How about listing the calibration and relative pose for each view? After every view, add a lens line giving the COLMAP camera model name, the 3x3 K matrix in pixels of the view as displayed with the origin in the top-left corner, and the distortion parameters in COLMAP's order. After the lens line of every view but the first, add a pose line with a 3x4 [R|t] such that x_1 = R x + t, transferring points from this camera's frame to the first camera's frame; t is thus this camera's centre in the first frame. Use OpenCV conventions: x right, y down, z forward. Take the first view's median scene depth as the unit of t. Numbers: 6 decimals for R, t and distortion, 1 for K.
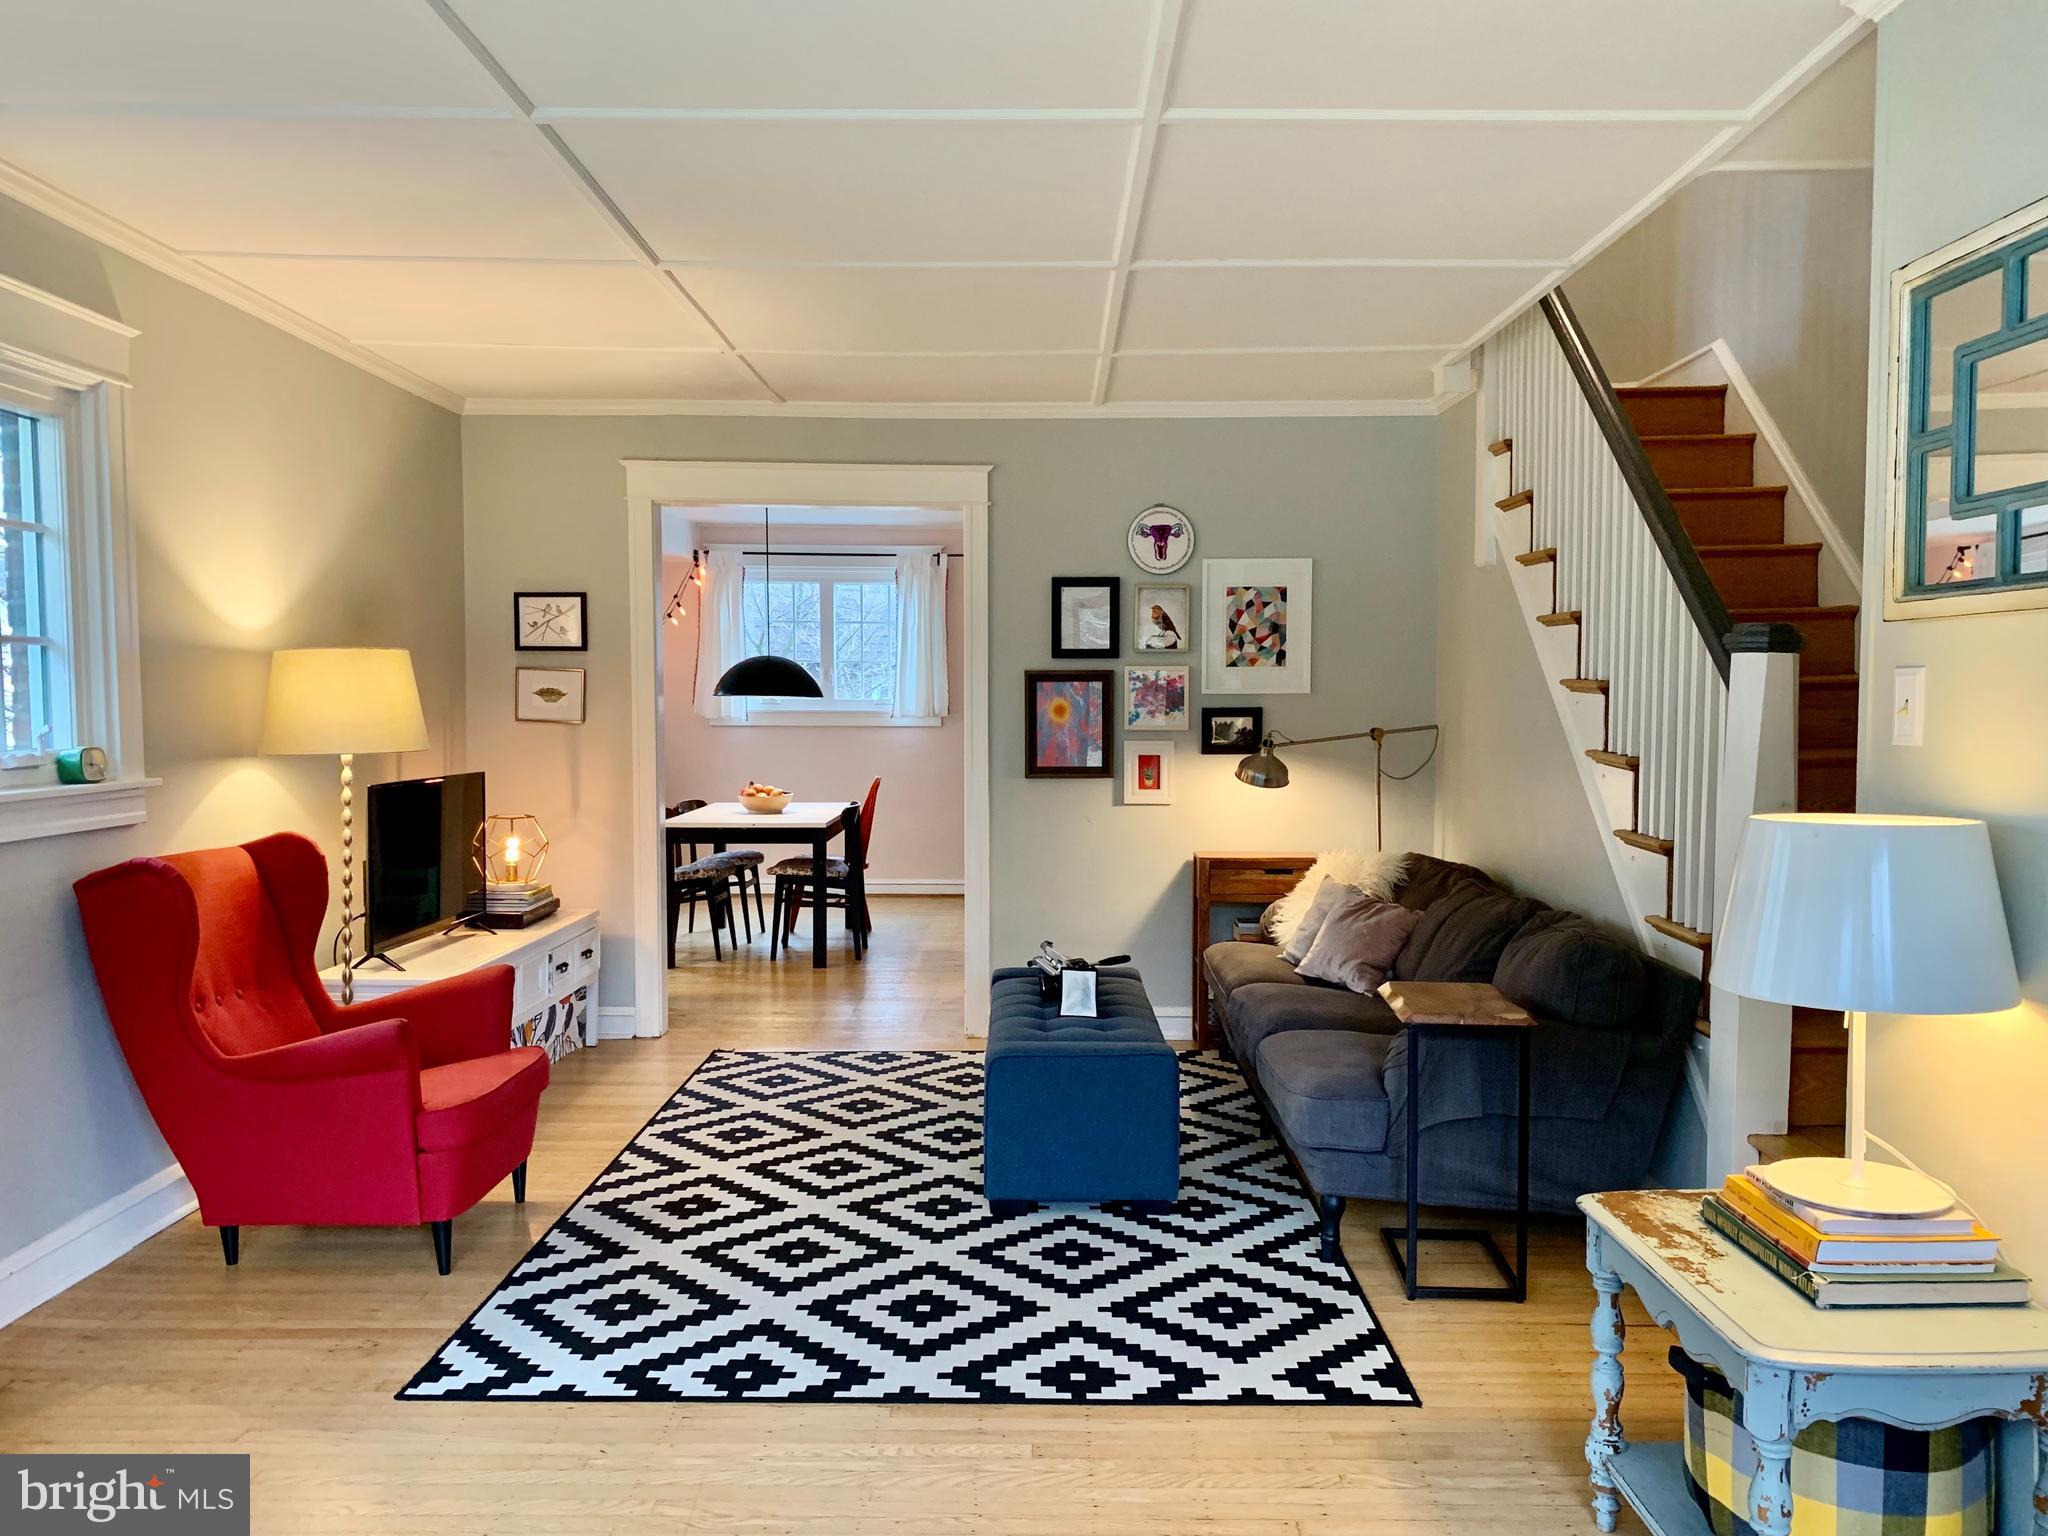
lens RADIAL K [[1548.4, 0, 1024.0], [0, 1548.4, 768.0], [0, 0, 1]] dist [-0.005270, 0.004728]
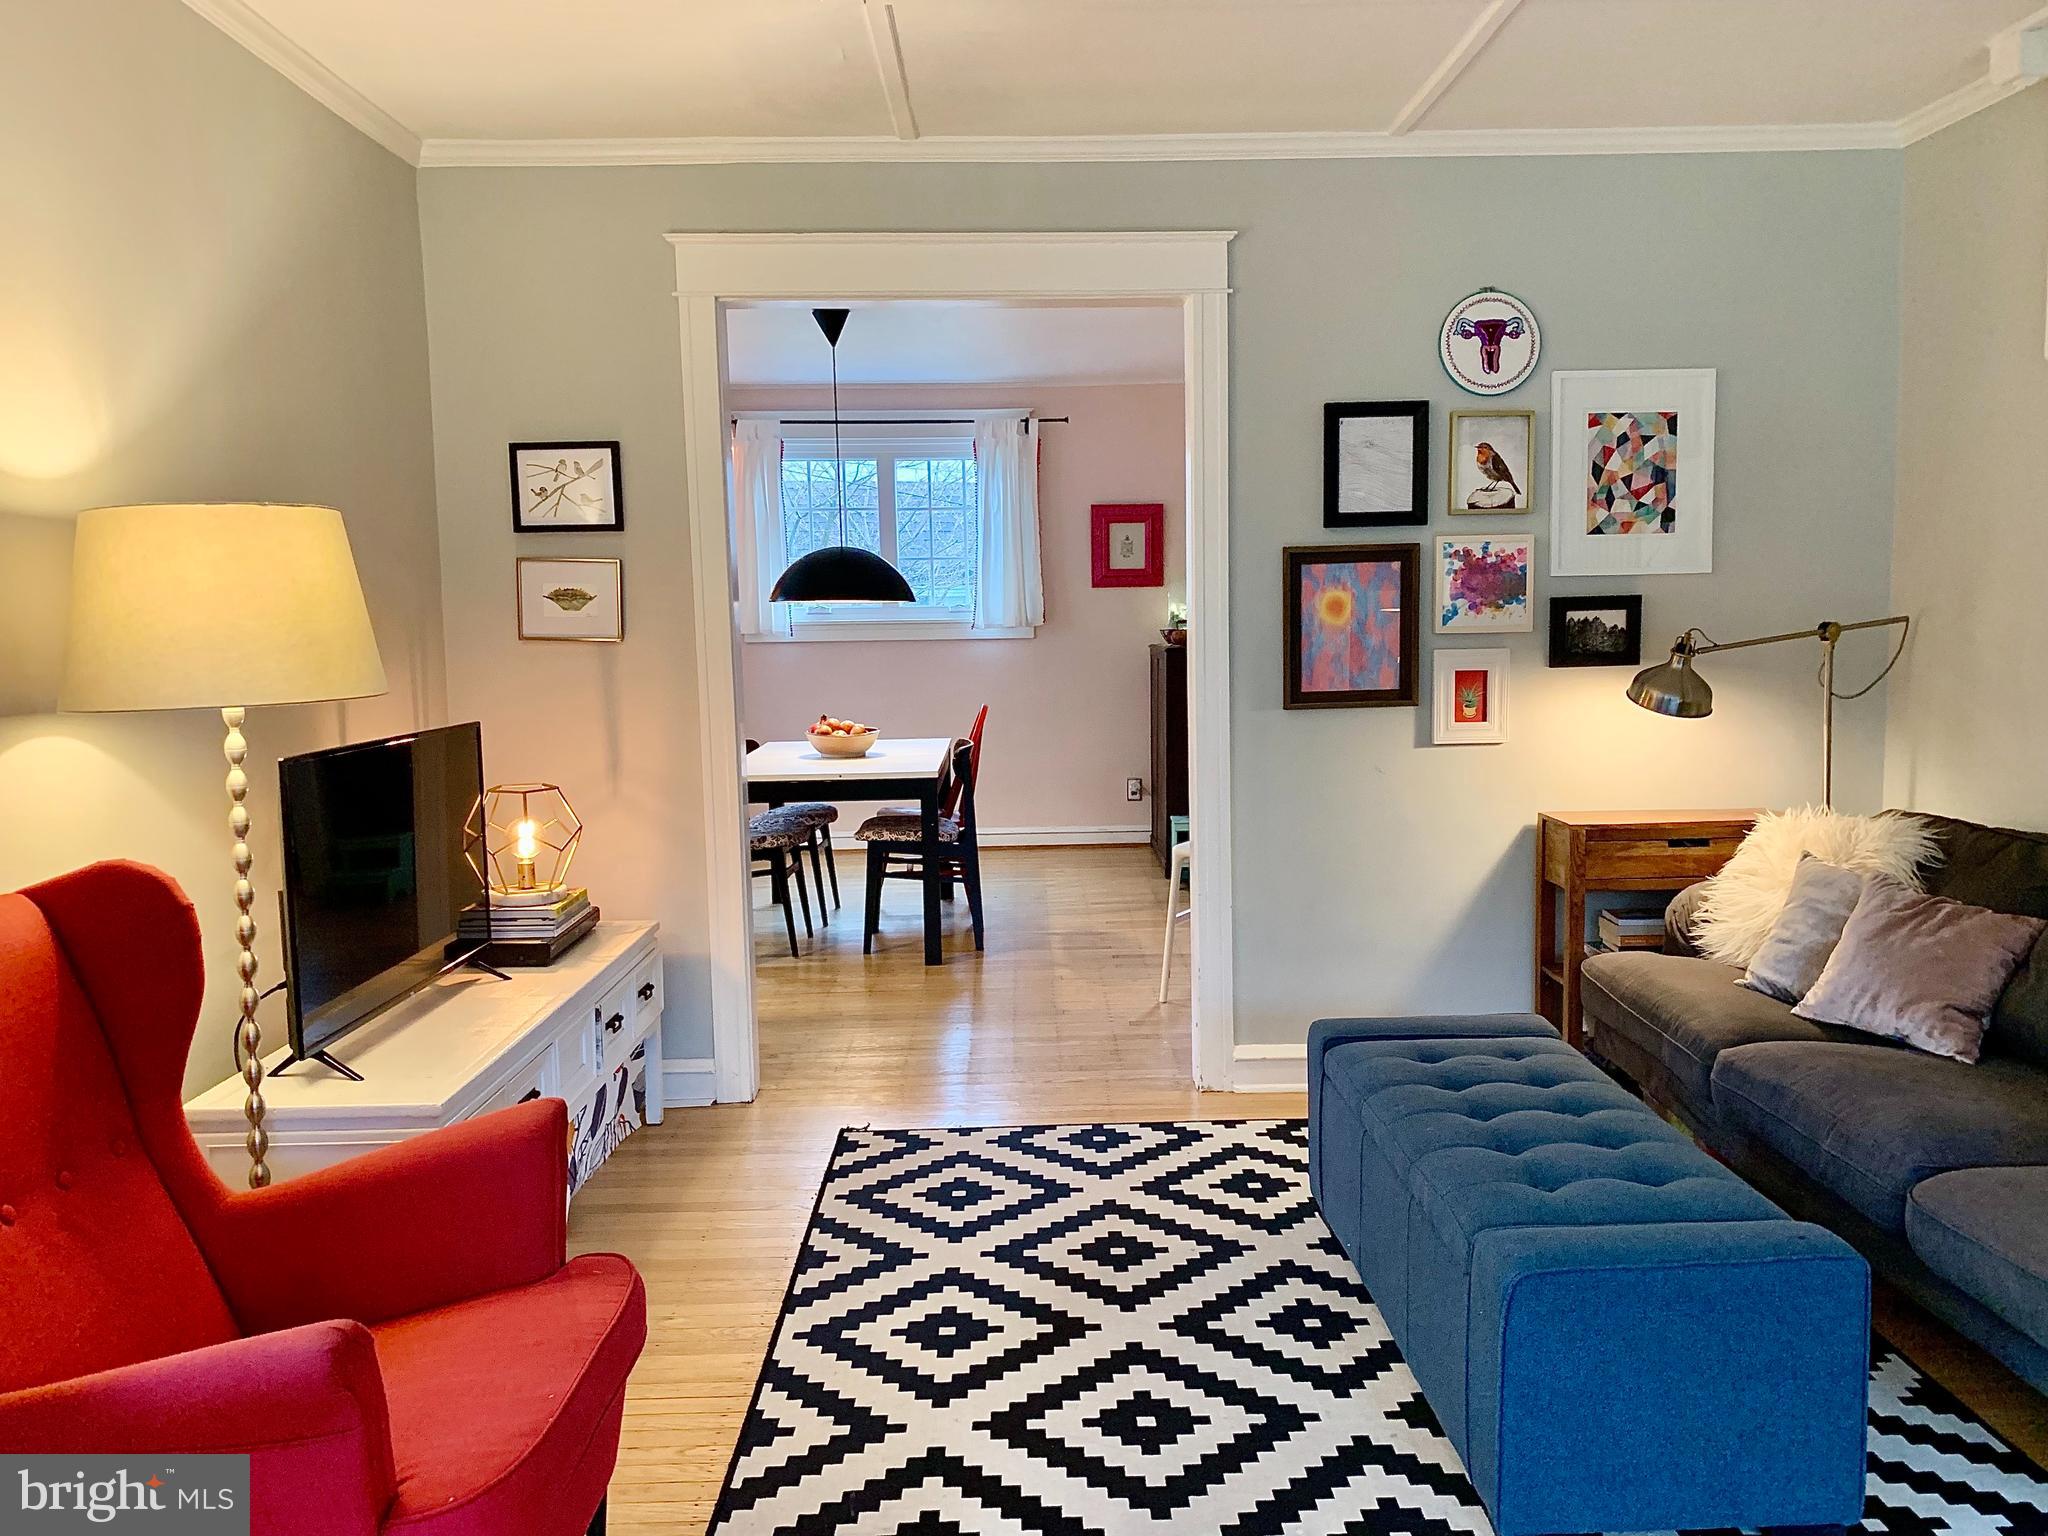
lens RADIAL K [[1583.5, 0, 1028.4], [0, 1583.5, 785.3], [0, 0, 1]] dist [-0.004268, -0.001473]
pose [[0.999688, -0.022822, 0.010196, -0.119284], [0.022109, 0.997621, 0.065296, -0.007713], [-0.011662, -0.065050, 0.997814, 0.318232]]
